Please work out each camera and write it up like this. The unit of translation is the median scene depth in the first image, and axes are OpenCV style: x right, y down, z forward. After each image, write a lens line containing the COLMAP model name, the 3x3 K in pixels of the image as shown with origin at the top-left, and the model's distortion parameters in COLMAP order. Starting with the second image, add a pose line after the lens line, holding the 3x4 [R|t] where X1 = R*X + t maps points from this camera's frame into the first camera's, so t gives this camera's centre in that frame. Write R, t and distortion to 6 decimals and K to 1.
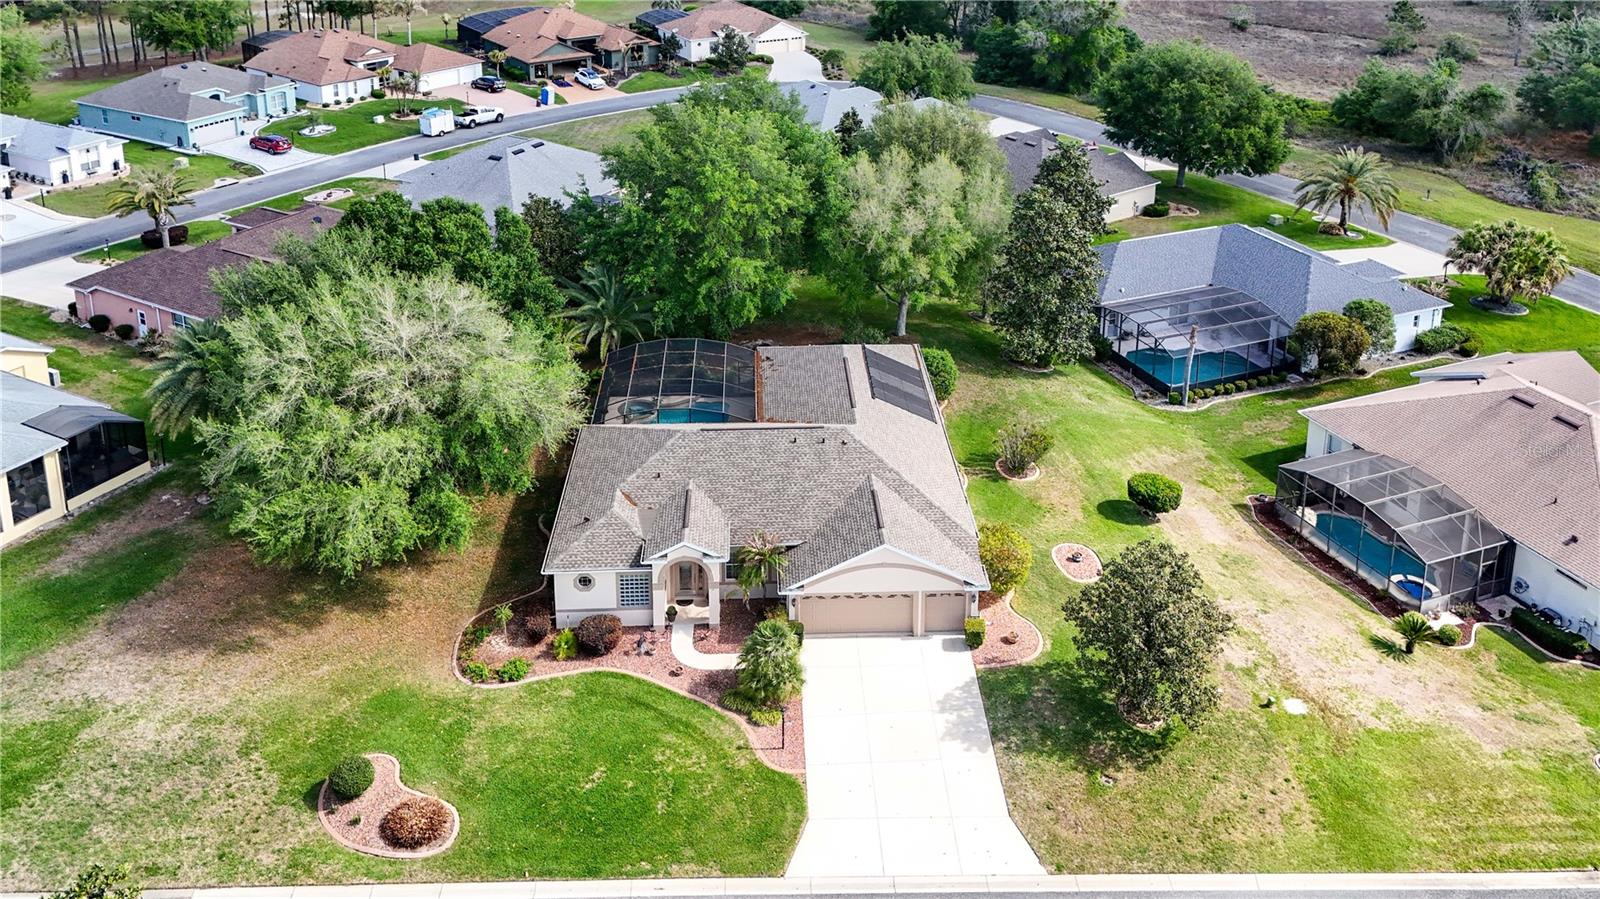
lens RADIAL K [[1216.7, 0, 826.7], [0, 1216.7, 236.8], [0, 0, 1]] dist [0.036366, -0.020857]
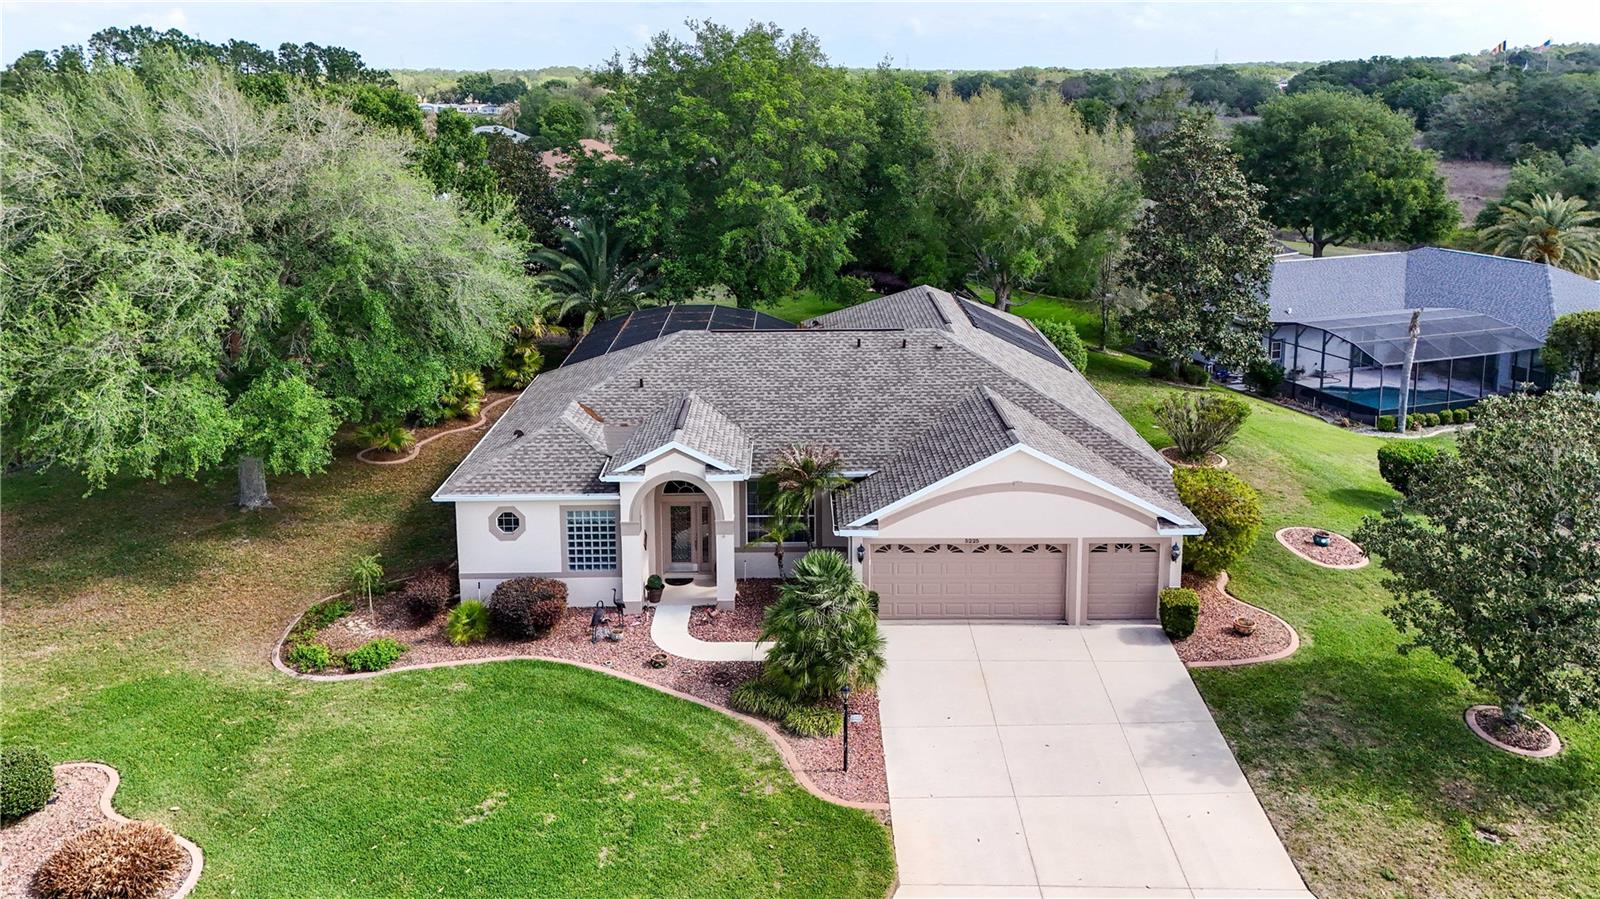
lens RADIAL K [[1216.7, 0, 818.2], [0, 1216.7, 373.8], [0, 0, 1]] dist [0.036366, -0.020857]
pose [[0.998947, -0.004158, -0.045683, -0.021170], [-0.000824, 0.994094, -0.108515, 0.284822], [0.045864, 0.108439, 0.993045, 0.426597]]
